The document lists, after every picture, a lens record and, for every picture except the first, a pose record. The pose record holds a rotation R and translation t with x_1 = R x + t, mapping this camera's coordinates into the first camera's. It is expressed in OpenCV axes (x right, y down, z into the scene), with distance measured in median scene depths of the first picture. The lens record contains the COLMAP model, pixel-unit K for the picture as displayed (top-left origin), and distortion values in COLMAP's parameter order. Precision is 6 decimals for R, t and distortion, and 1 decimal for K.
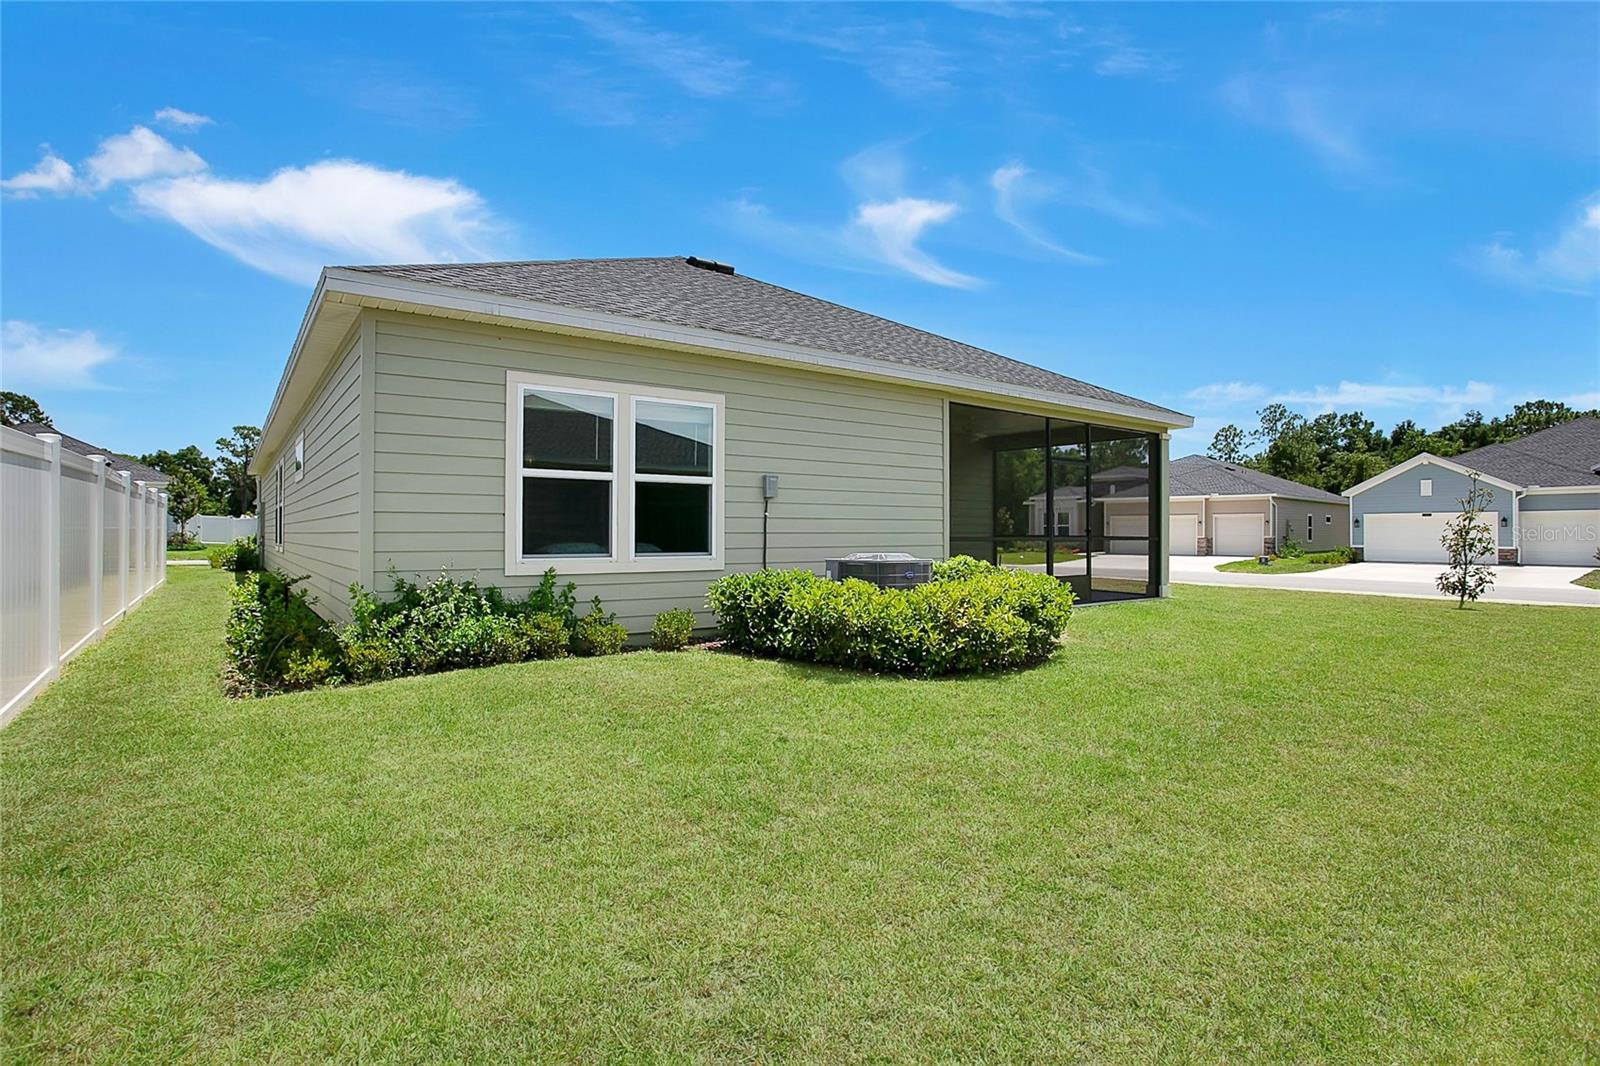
lens RADIAL K [[800.0, 0, 801.2], [0, 800.0, 519.2], [0, 0, 1]] dist [-0.040607, 0.010498]
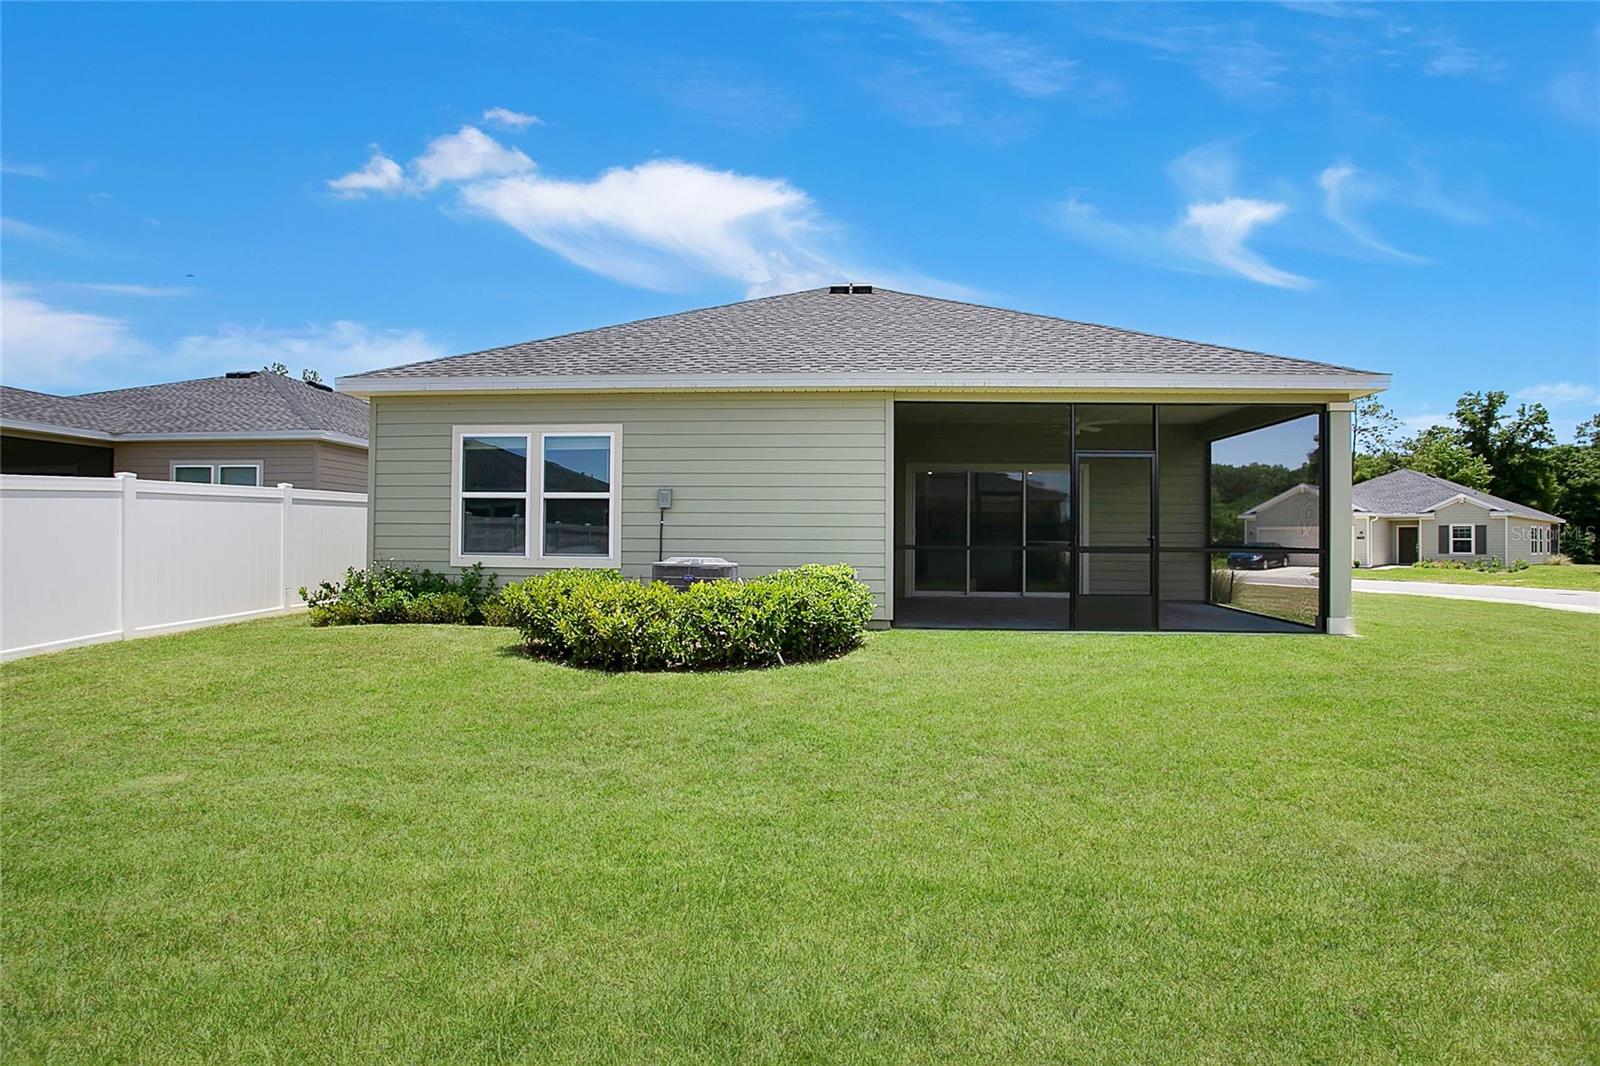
lens RADIAL K [[800.0, 0, 787.3], [0, 800.0, 536.7], [0, 0, 1]] dist [-0.040607, 0.010498]
pose [[0.768253, 0.009215, -0.640079, 0.944970], [0.004269, 0.999800, 0.019518, -0.008037], [0.640132, -0.017727, 0.768061, 0.252405]]
